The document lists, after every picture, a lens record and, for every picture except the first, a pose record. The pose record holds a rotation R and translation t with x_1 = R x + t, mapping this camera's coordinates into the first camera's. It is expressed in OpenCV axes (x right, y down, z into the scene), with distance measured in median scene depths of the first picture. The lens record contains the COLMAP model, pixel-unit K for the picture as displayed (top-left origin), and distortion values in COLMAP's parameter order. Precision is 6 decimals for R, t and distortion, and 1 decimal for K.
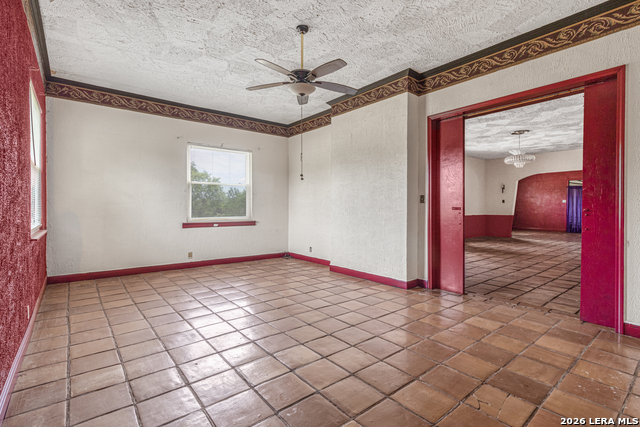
lens RADIAL K [[301.6, 0, 319.1], [0, 301.6, 209.6], [0, 0, 1]] dist [0.001919, 0.000920]
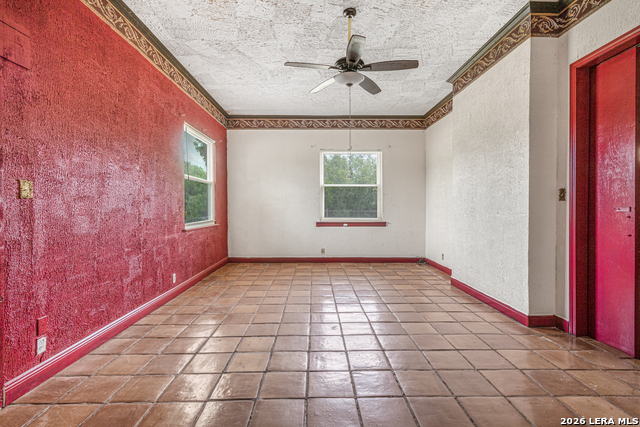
lens RADIAL K [[301.6, 0, 319.9], [0, 301.6, 212.9], [0, 0, 1]] dist [0.001919, 0.000920]
pose [[0.788396, 0.007147, -0.615127, 0.322717], [-0.001796, 0.999955, 0.009317, -0.000106], [0.615166, -0.006241, 0.788373, 0.160482]]
